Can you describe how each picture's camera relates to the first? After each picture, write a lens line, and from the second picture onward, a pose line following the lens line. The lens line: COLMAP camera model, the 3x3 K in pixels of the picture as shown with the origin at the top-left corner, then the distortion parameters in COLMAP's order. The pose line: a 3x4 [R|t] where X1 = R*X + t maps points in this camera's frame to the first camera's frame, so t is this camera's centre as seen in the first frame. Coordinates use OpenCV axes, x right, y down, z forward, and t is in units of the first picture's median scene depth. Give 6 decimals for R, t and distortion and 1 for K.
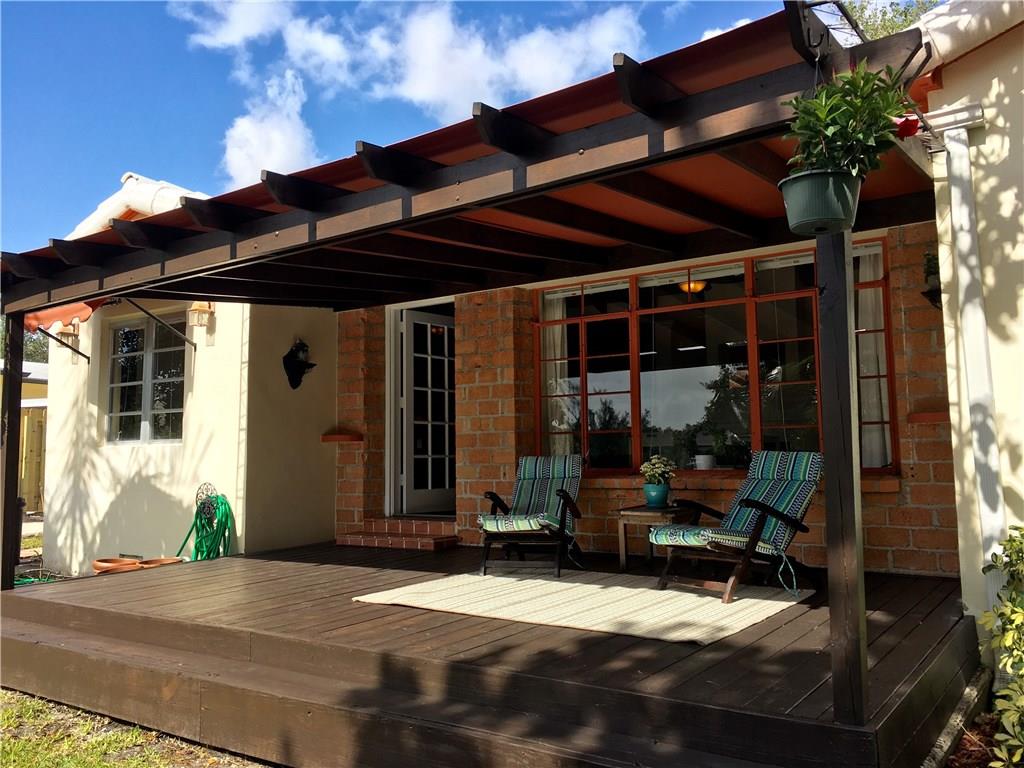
lens RADIAL K [[865.4, 0, 510.6], [0, 865.4, 381.1], [0, 0, 1]] dist [0.068719, -0.078137]
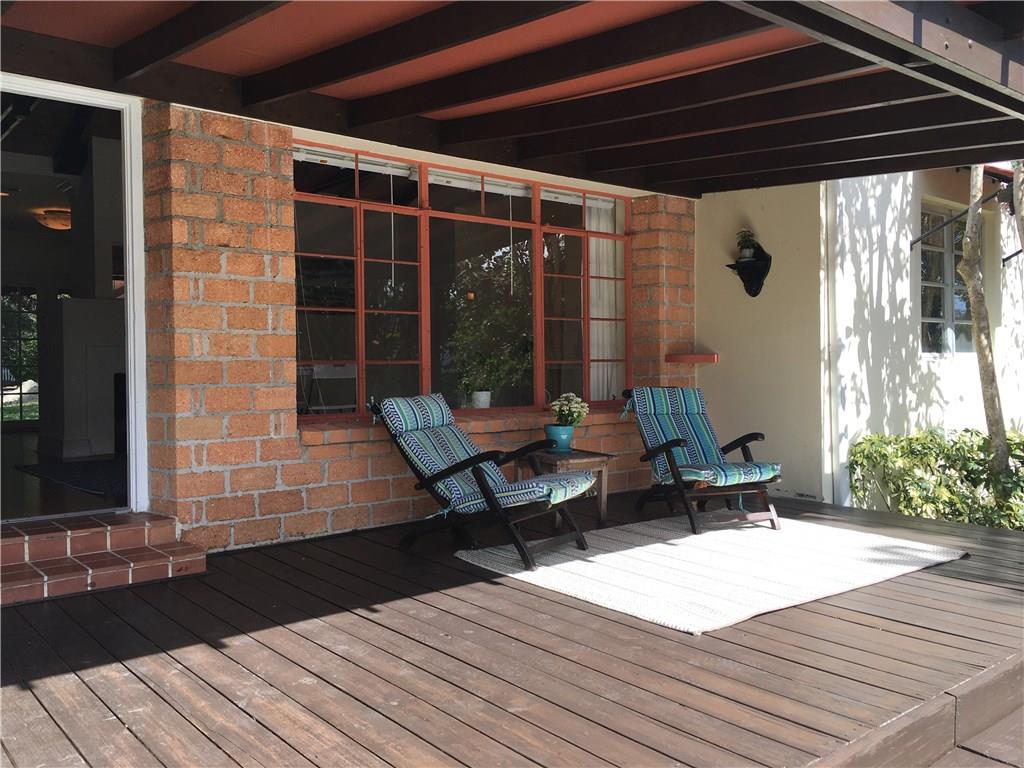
lens RADIAL K [[865.4, 0, 511.0], [0, 865.4, 382.5], [0, 0, 1]] dist [0.068719, -0.078137]
pose [[0.255743, -0.005174, 0.966731, -0.562272], [-0.076152, 0.996771, 0.025480, 0.046002], [-0.963741, -0.080135, 0.254523, 0.669514]]
